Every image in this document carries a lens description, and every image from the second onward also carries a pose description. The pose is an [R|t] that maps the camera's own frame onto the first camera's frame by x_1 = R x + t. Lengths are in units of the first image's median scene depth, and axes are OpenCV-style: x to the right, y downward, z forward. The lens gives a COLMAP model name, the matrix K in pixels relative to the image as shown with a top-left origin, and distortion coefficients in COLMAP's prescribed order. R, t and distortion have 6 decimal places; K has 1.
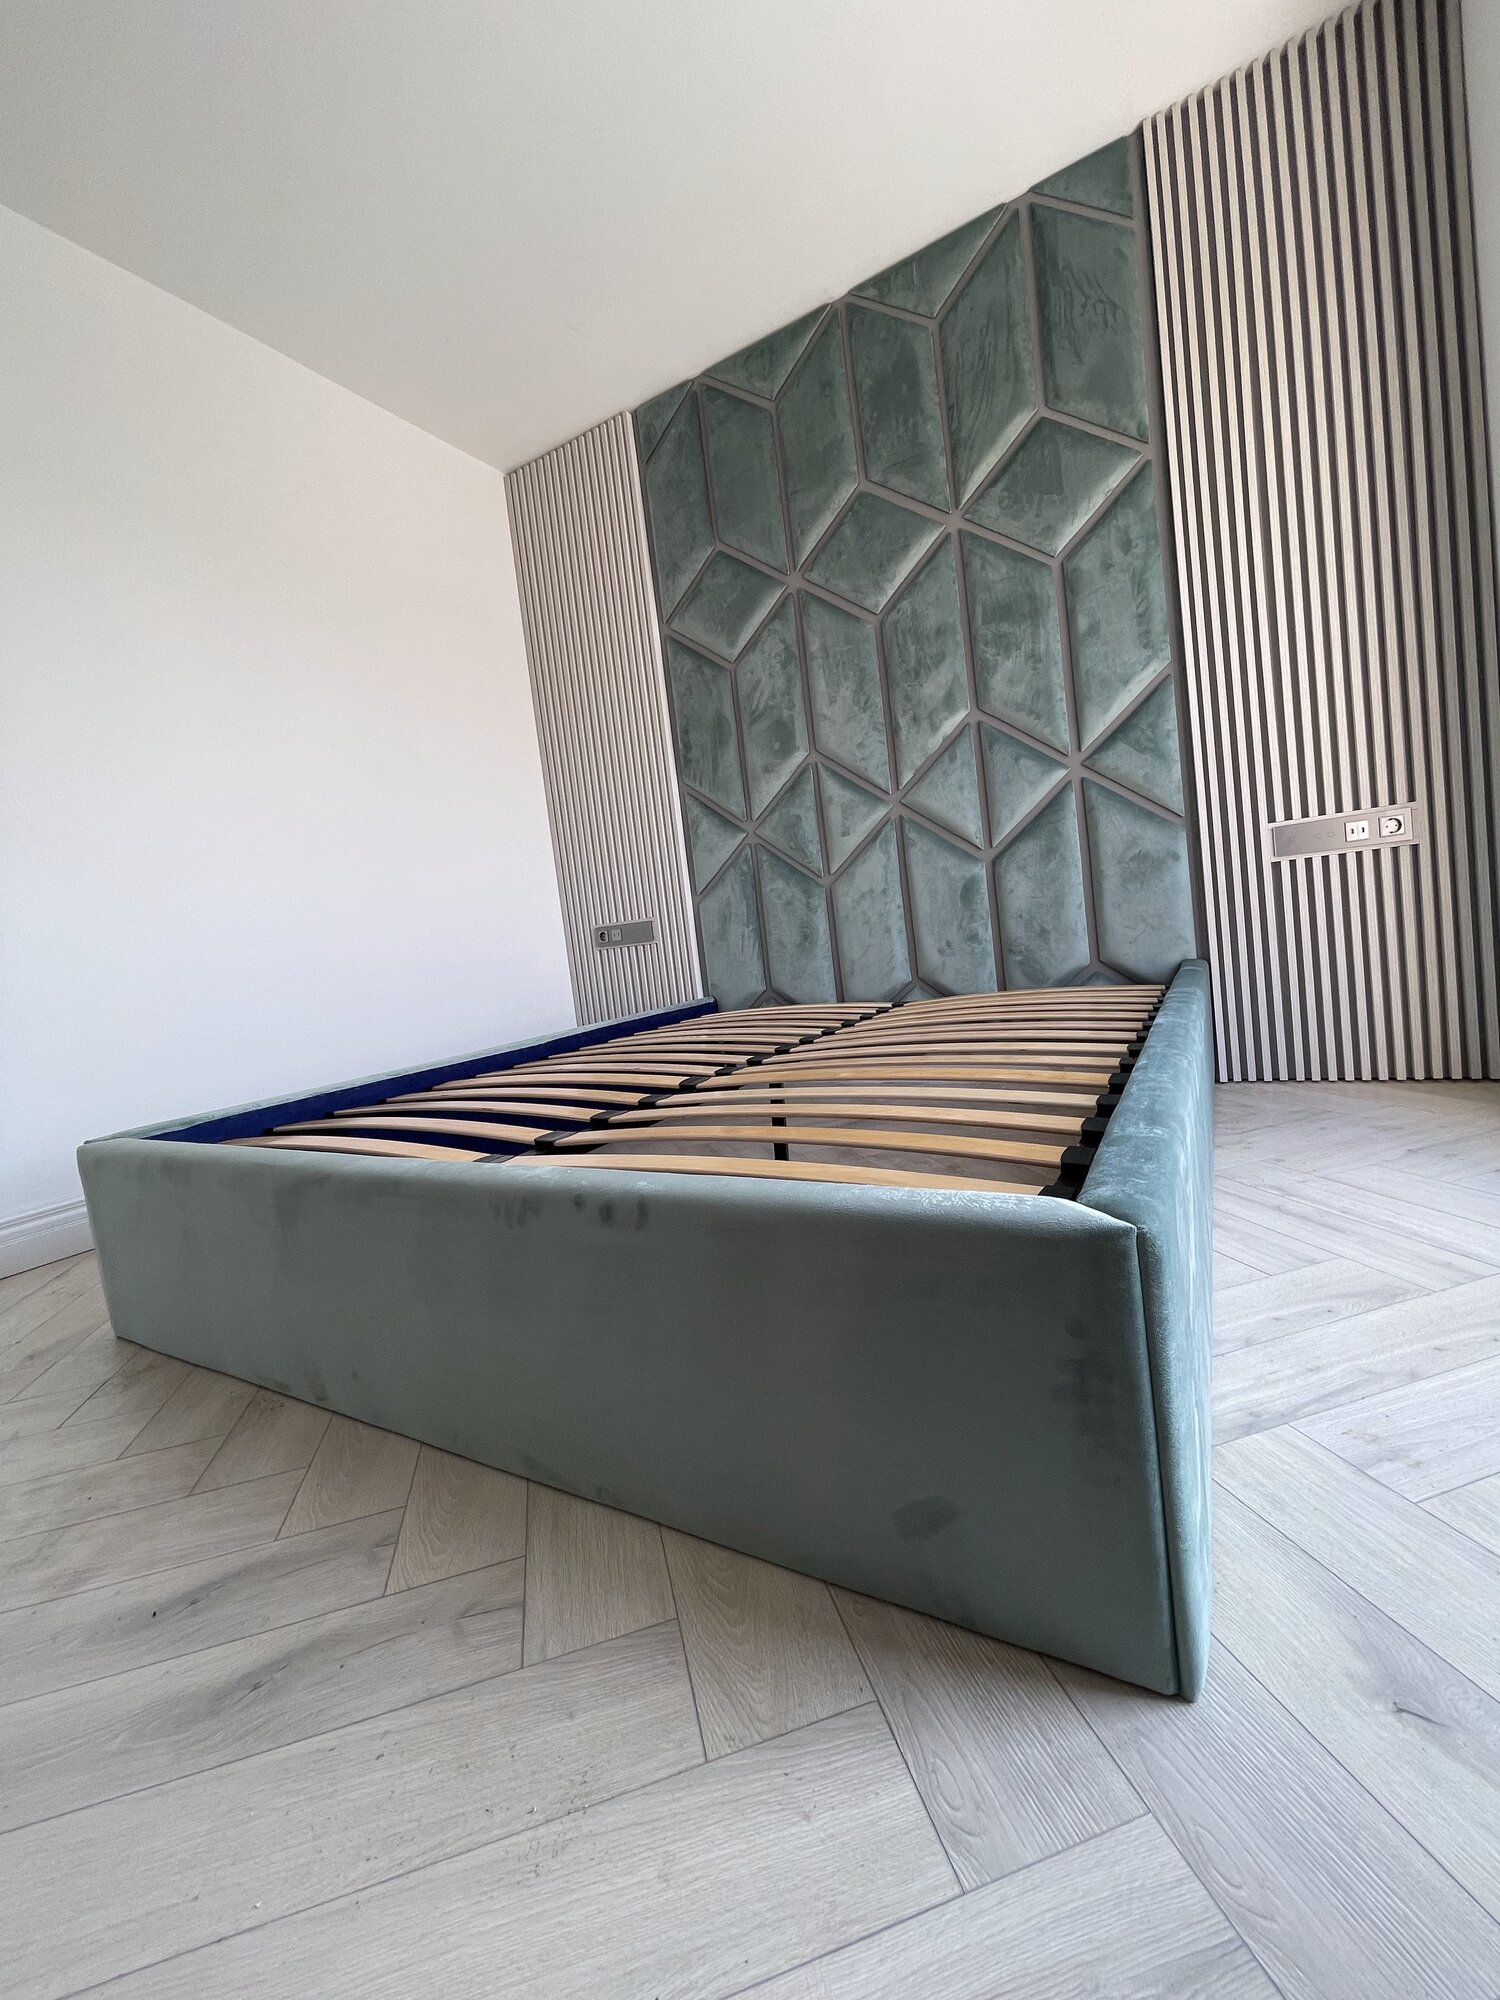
lens RADIAL K [[810.0, 0, 751.3], [0, 810.0, 991.4], [0, 0, 1]] dist [-0.006248, 0.000017]
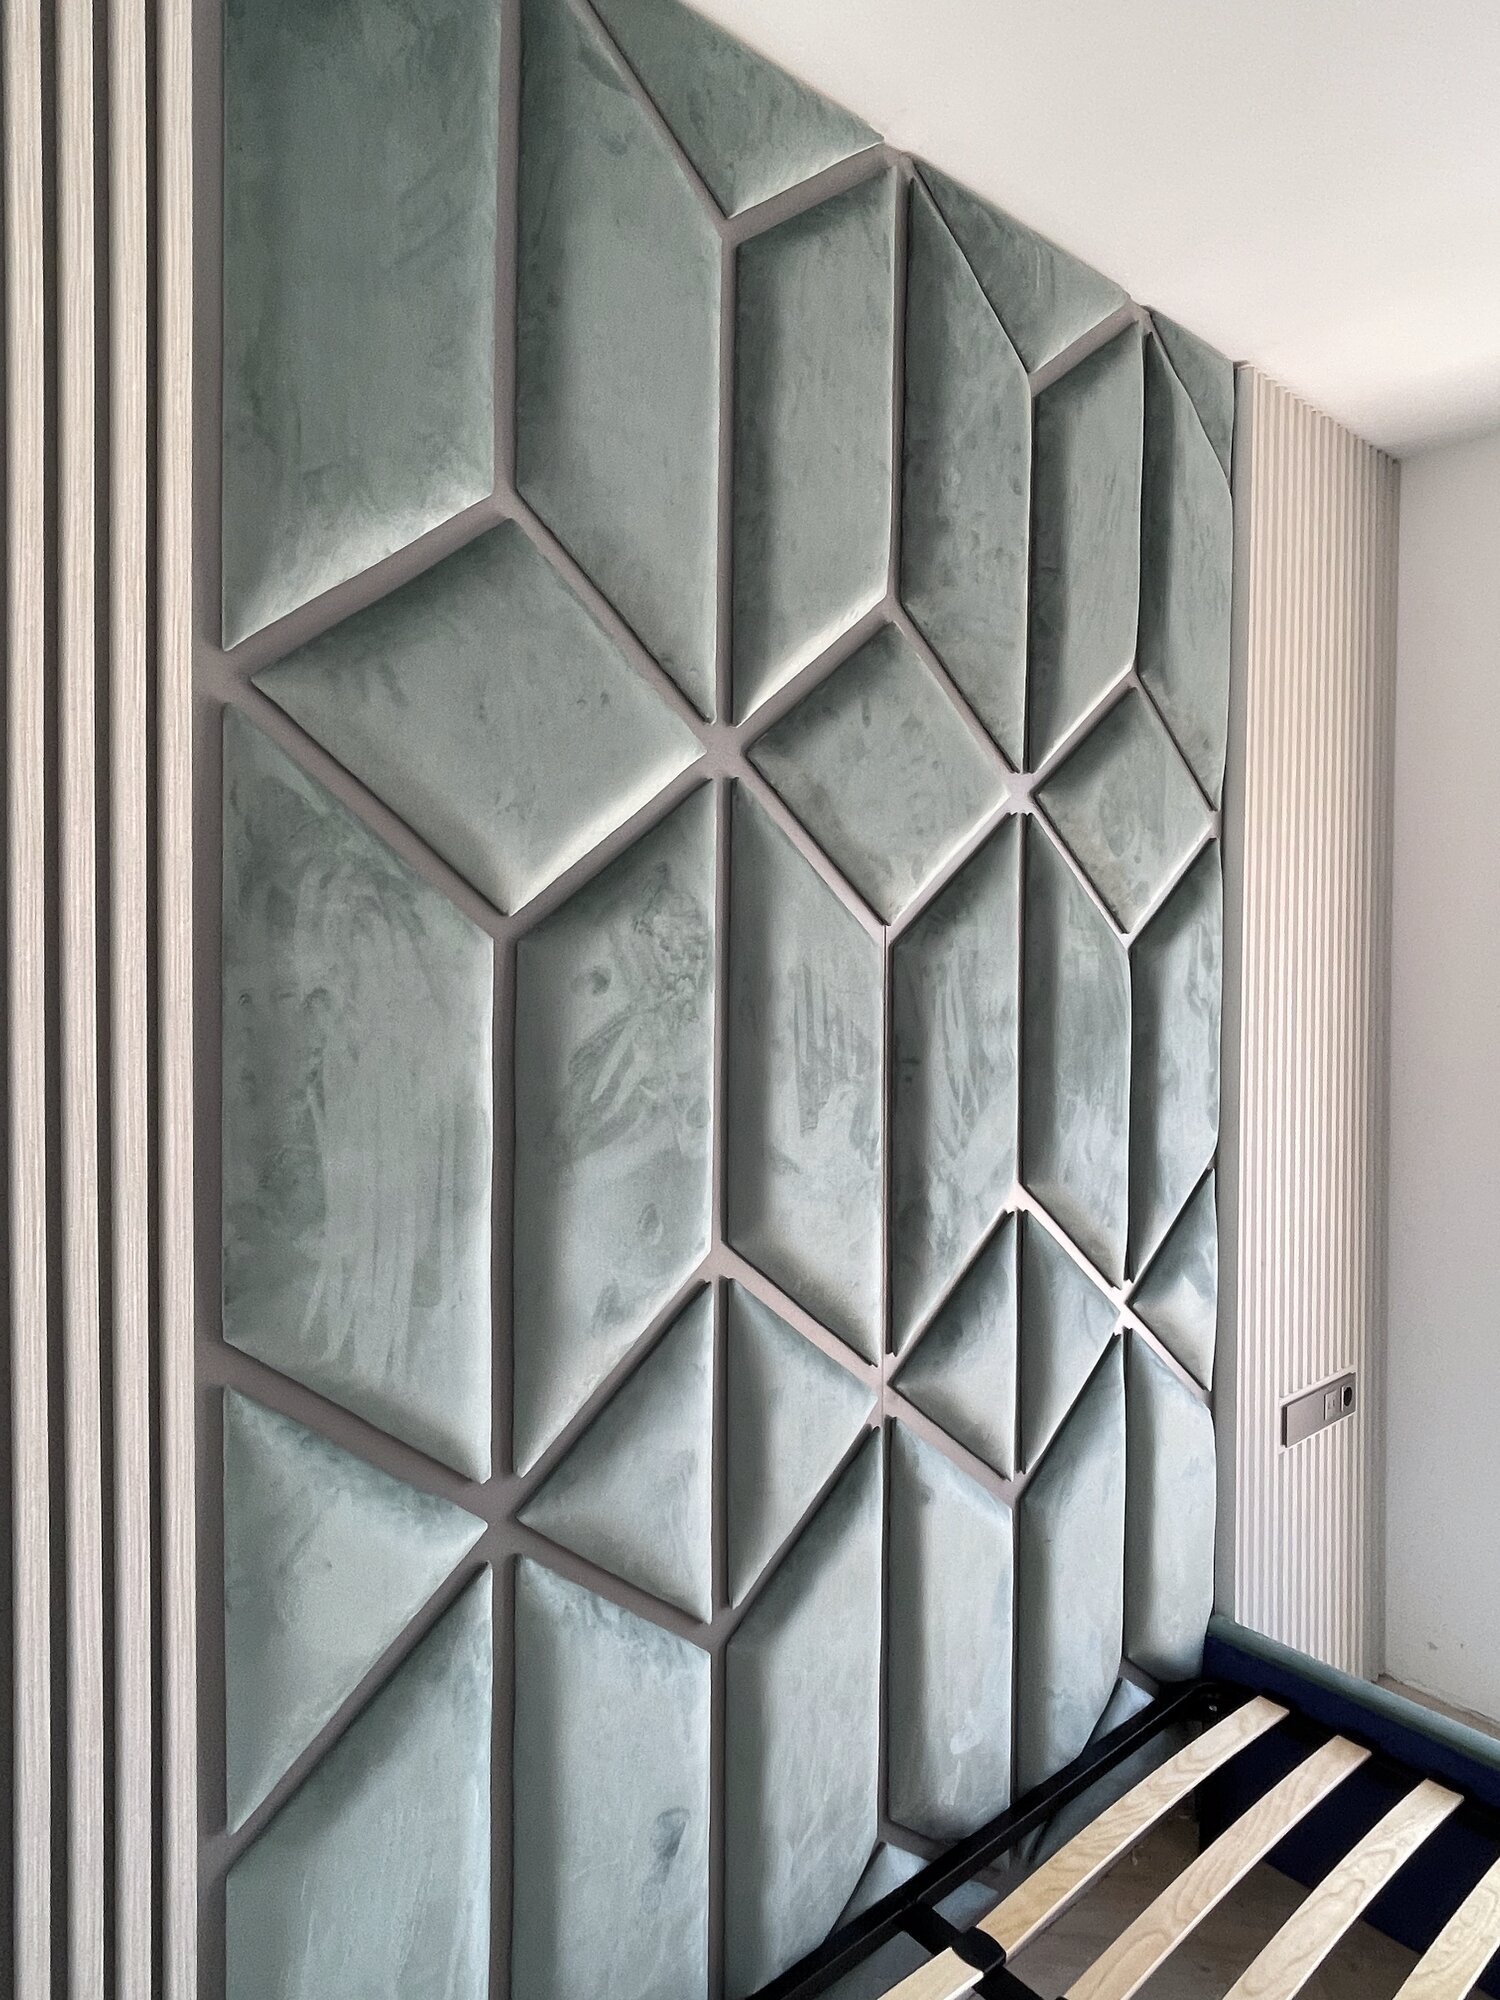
lens RADIAL K [[1185.4, 0, 747.1], [0, 1185.4, 984.3], [0, 0, 1]] dist [0.008228, -0.017150]
pose [[0.324597, 0.098542, 0.940705, -0.465865], [0.017253, 0.993776, -0.110054, -0.417203], [-0.945695, 0.051954, 0.320877, 0.983745]]
